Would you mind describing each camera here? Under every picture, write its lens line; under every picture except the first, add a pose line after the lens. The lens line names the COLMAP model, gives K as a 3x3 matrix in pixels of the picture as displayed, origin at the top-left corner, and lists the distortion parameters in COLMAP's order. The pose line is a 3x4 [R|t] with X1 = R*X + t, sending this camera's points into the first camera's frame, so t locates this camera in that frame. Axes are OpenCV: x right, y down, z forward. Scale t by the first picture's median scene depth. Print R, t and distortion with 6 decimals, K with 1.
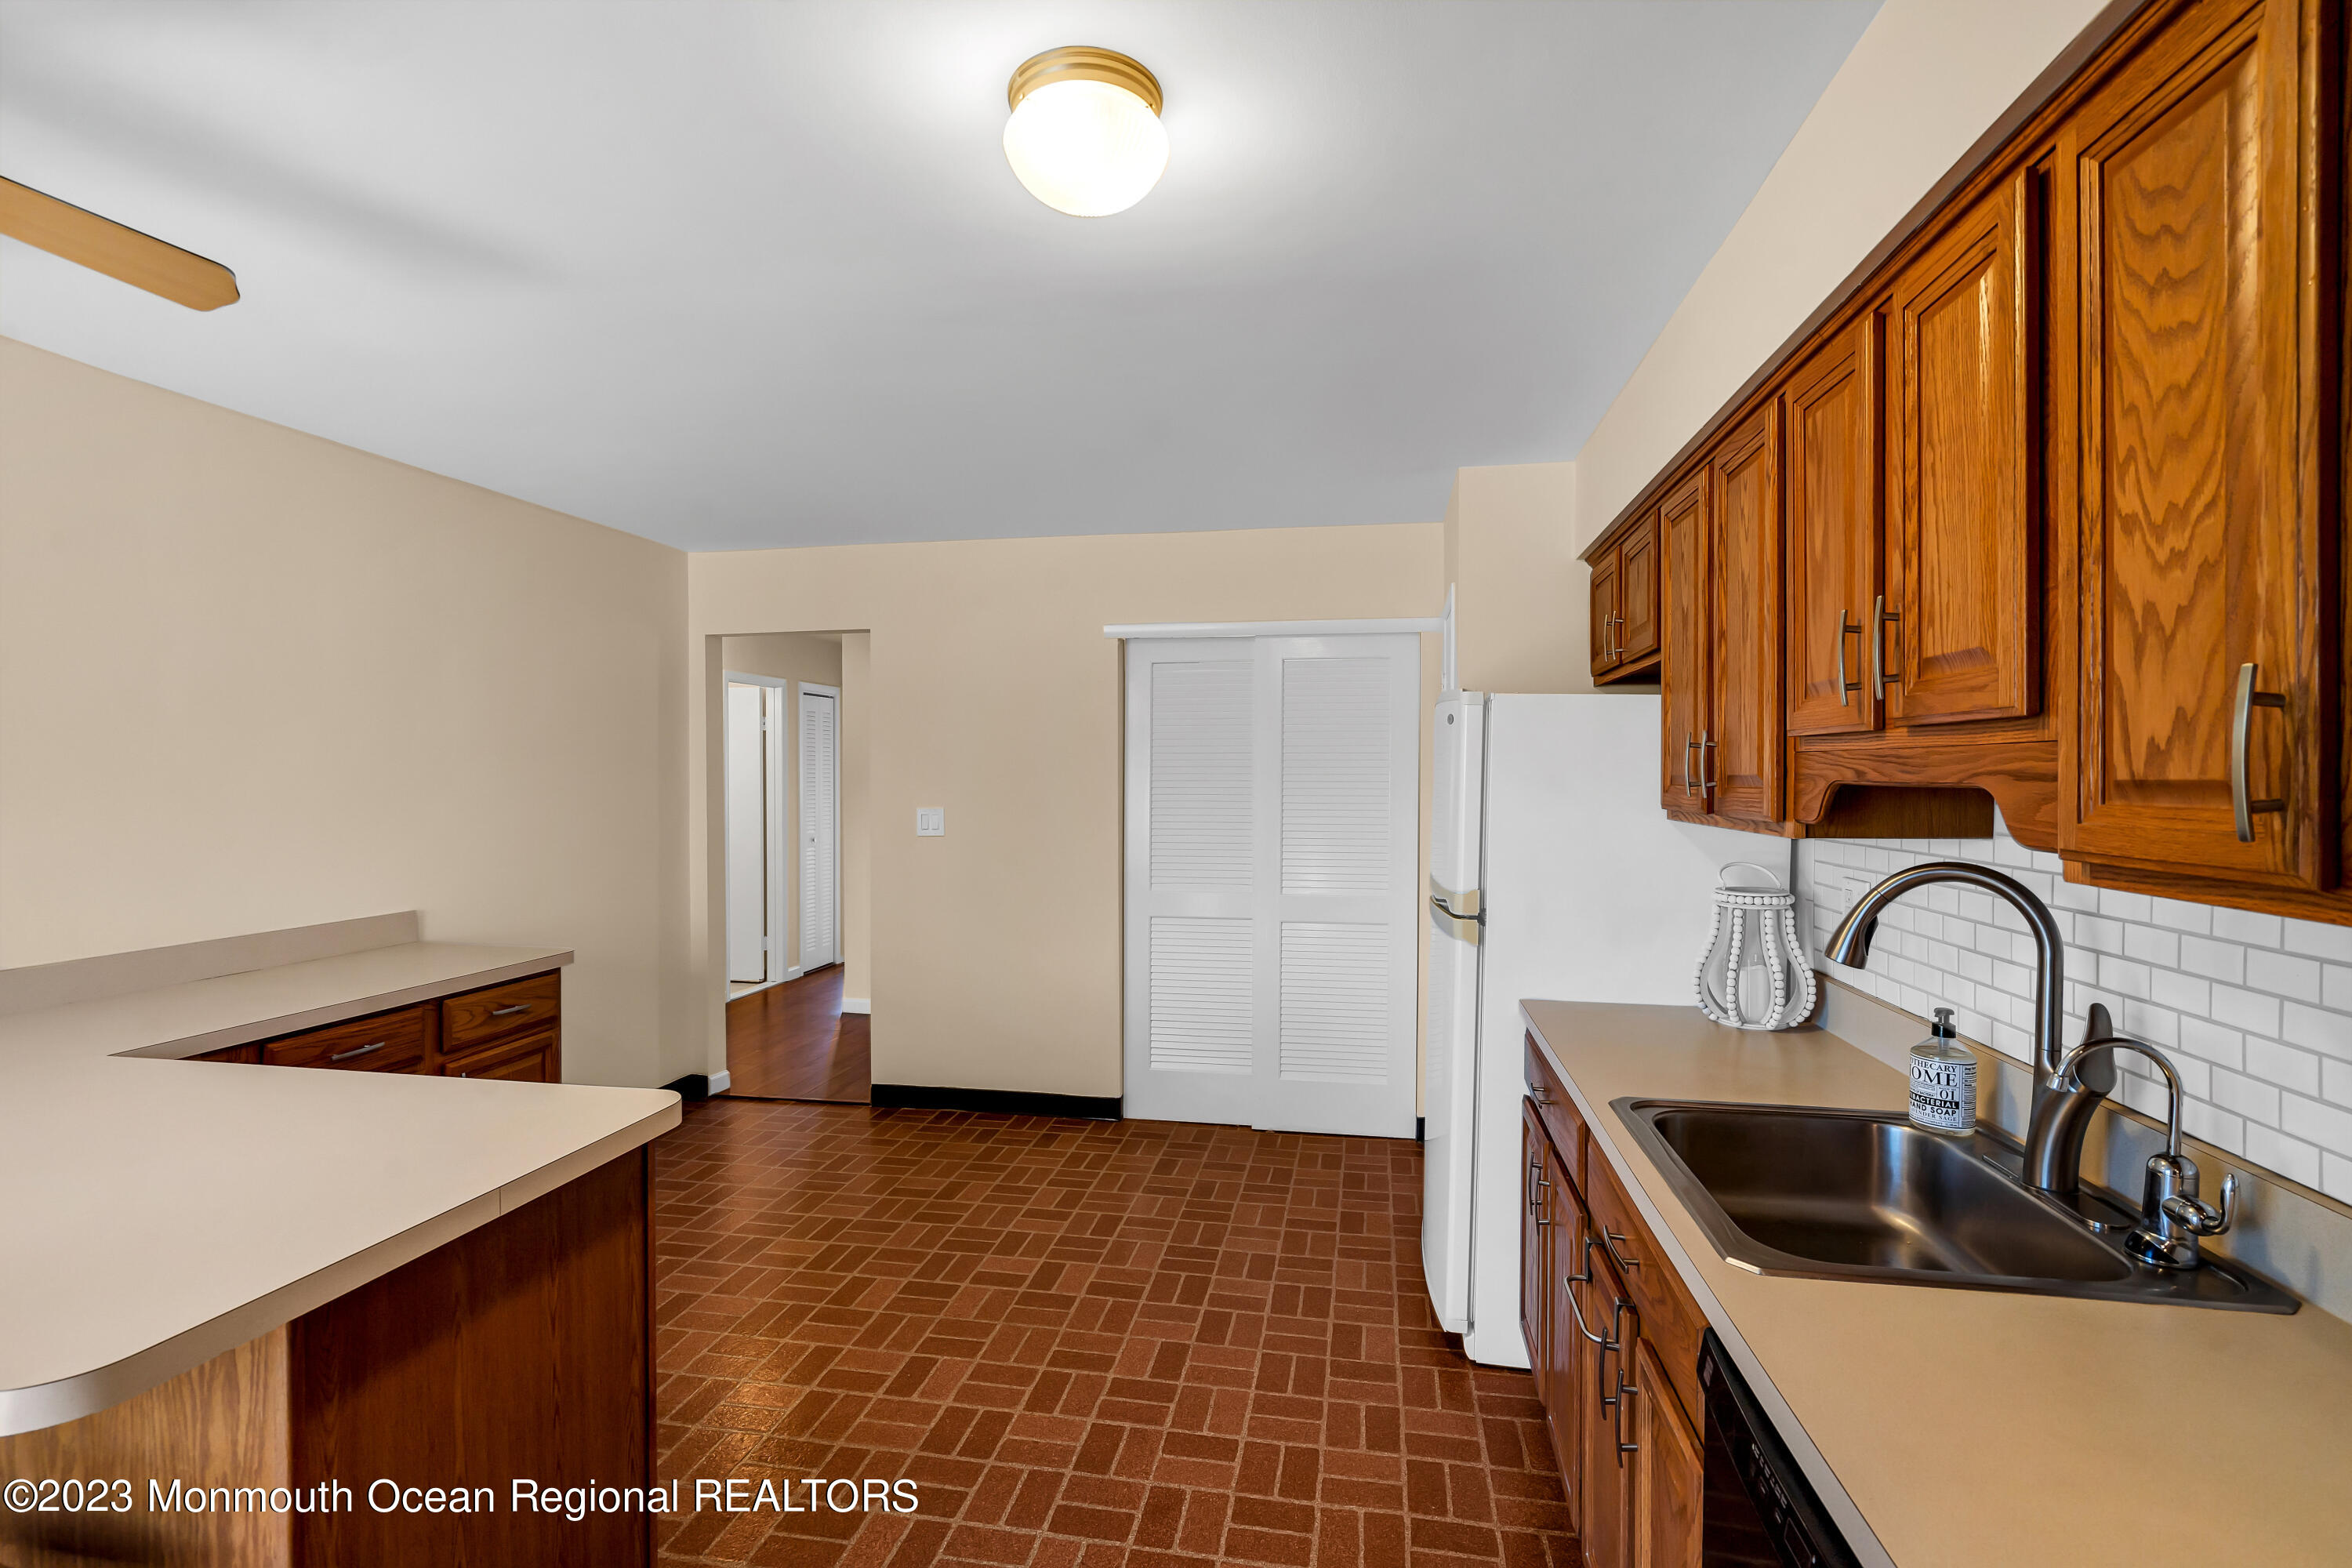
lens RADIAL K [[1074.7, 0, 1180.7], [0, 1074.7, 787.8], [0, 0, 1]] dist [-0.000585, 0.002455]
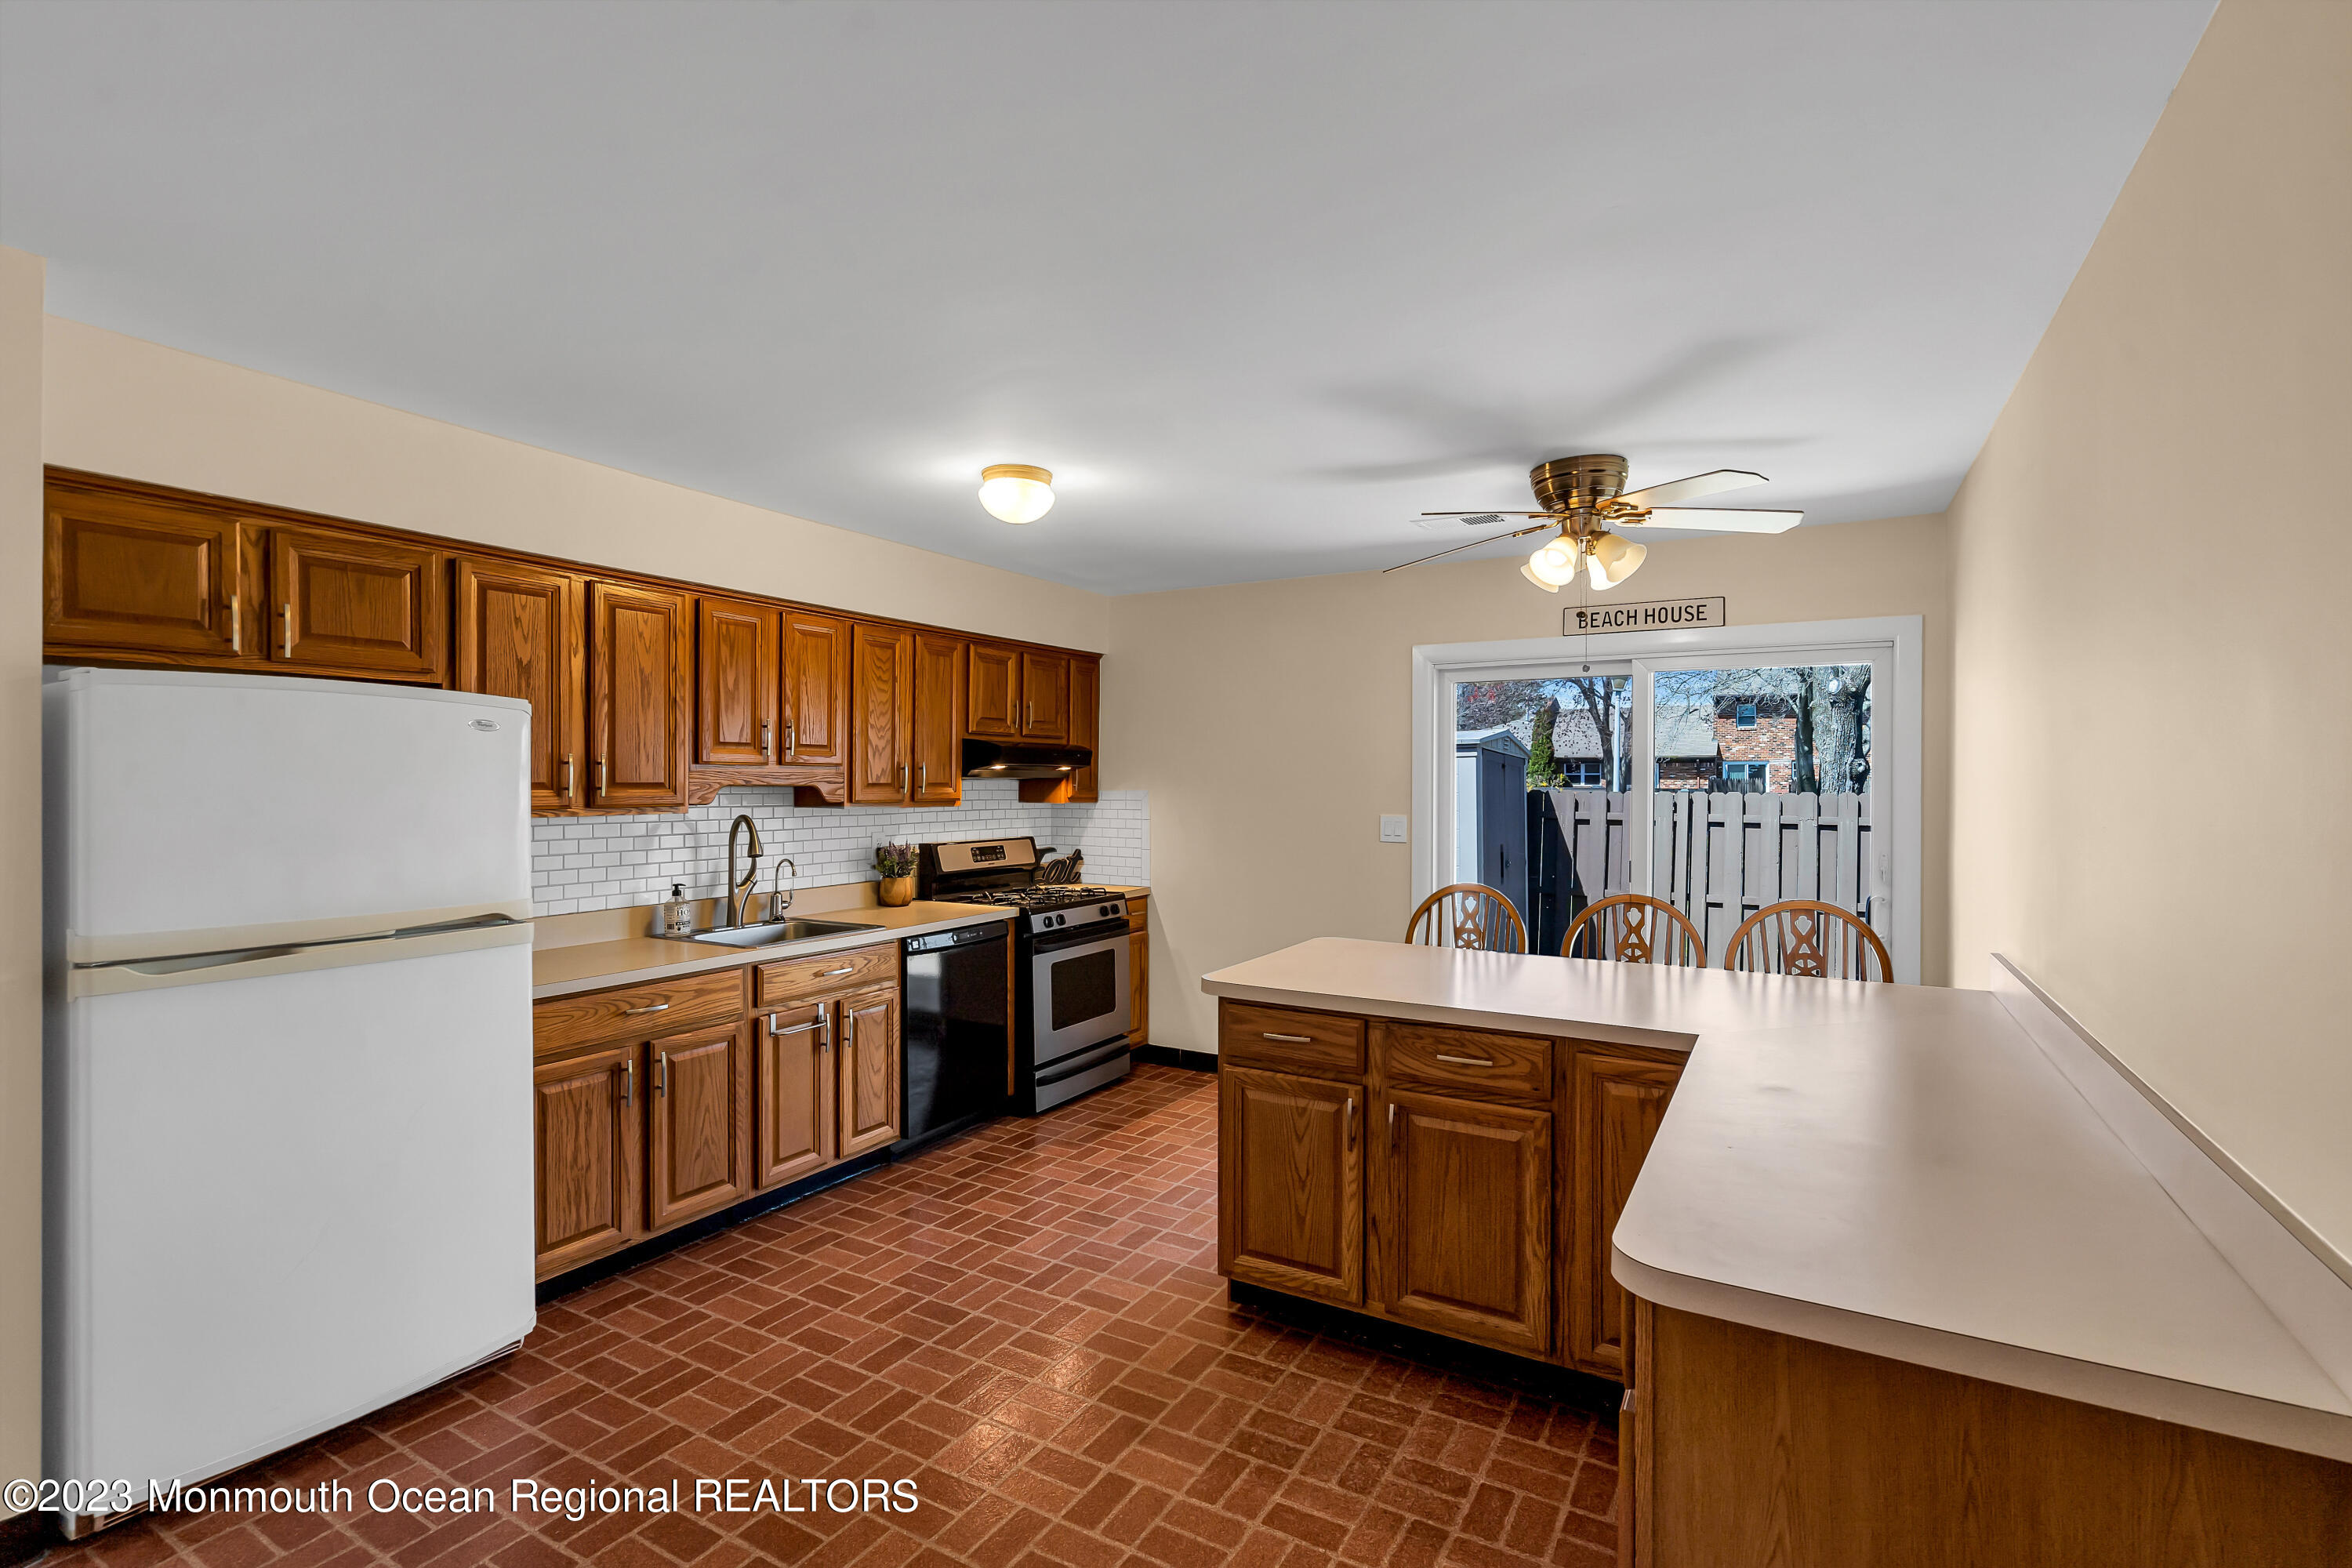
lens RADIAL K [[1074.7, 0, 1177.3], [0, 1074.7, 773.1], [0, 0, 1]] dist [-0.000585, 0.002455]
pose [[-0.939672, 0.000647, 0.342077, -1.865736], [0.002970, 0.999976, 0.006269, -0.073913], [-0.342065, 0.006907, -0.939651, 4.808728]]
